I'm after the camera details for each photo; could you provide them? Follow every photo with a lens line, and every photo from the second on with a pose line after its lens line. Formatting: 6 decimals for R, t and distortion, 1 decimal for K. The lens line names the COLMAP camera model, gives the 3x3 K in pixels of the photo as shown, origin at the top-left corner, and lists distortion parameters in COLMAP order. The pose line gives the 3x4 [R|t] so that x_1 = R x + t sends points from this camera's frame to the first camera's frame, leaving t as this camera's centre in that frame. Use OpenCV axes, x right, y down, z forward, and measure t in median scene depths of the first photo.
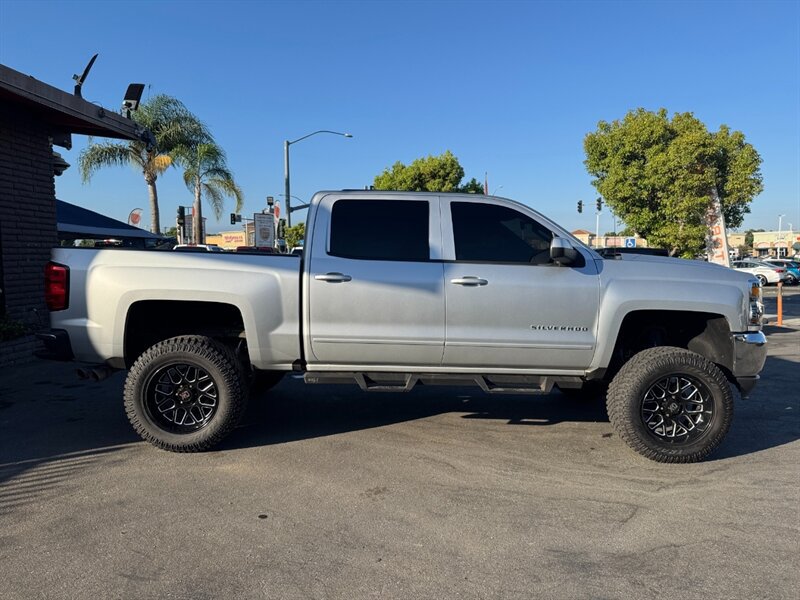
lens RADIAL K [[548.8, 0, 401.9], [0, 548.8, 309.2], [0, 0, 1]] dist [0.072655, -0.096041]
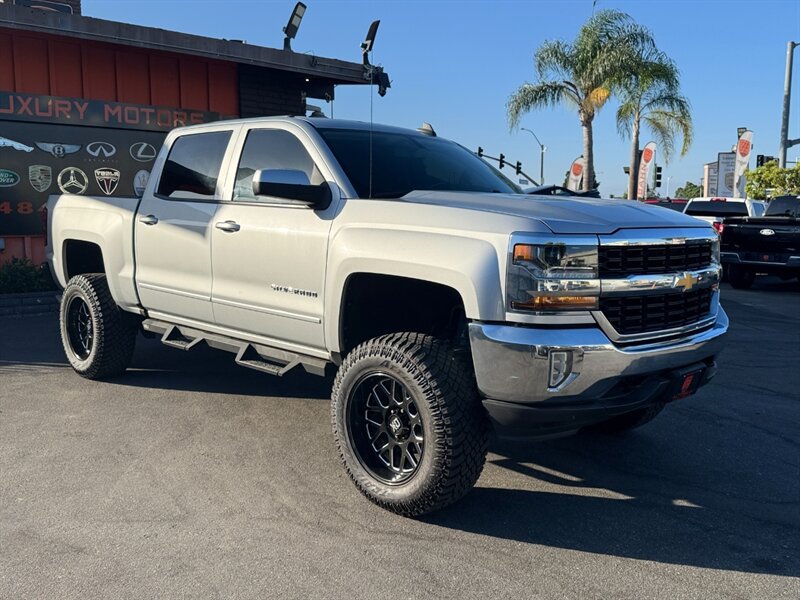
lens RADIAL K [[724.4, 0, 413.0], [0, 724.4, 313.5], [0, 0, 1]] dist [0.013673, -0.003860]
pose [[0.714249, 0.094581, -0.693472, 1.064281], [-0.067967, 0.995517, 0.065773, -0.010256], [0.696584, 0.000155, 0.717475, 0.407028]]
